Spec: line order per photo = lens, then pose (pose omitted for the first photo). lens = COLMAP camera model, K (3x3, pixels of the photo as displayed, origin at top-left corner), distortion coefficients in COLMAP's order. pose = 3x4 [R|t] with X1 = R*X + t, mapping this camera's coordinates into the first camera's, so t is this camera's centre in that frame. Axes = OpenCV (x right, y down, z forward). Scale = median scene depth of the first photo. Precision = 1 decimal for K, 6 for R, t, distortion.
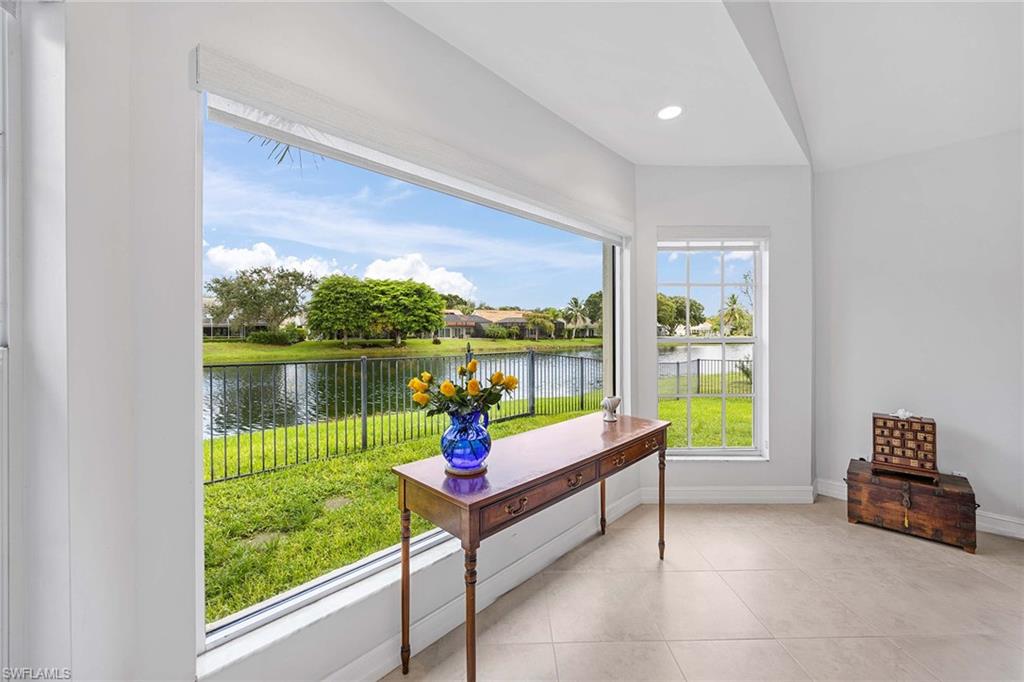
lens RADIAL K [[385.5, 0, 512.6], [0, 385.5, 335.1], [0, 0, 1]] dist [-0.007160, 0.000134]
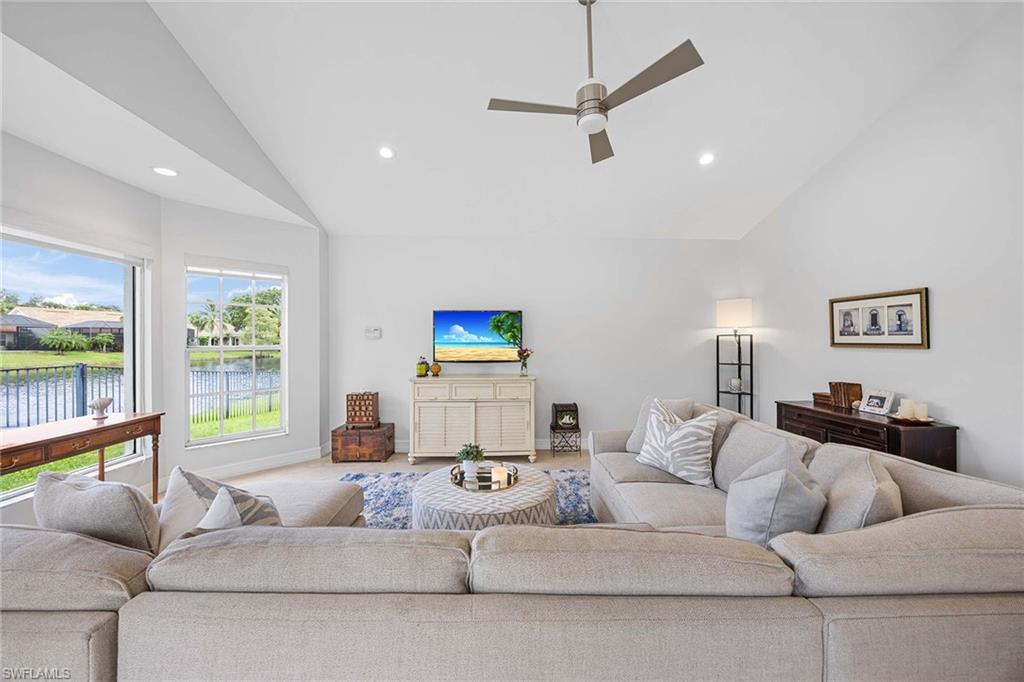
lens RADIAL K [[385.5, 0, 510.6], [0, 385.5, 340.0], [0, 0, 1]] dist [-0.007160, 0.000134]
pose [[0.691050, 0.002559, 0.722803, 0.248876], [0.005466, 0.999947, -0.008766, 0.000689], [-0.722787, 0.010009, 0.690999, -0.644115]]
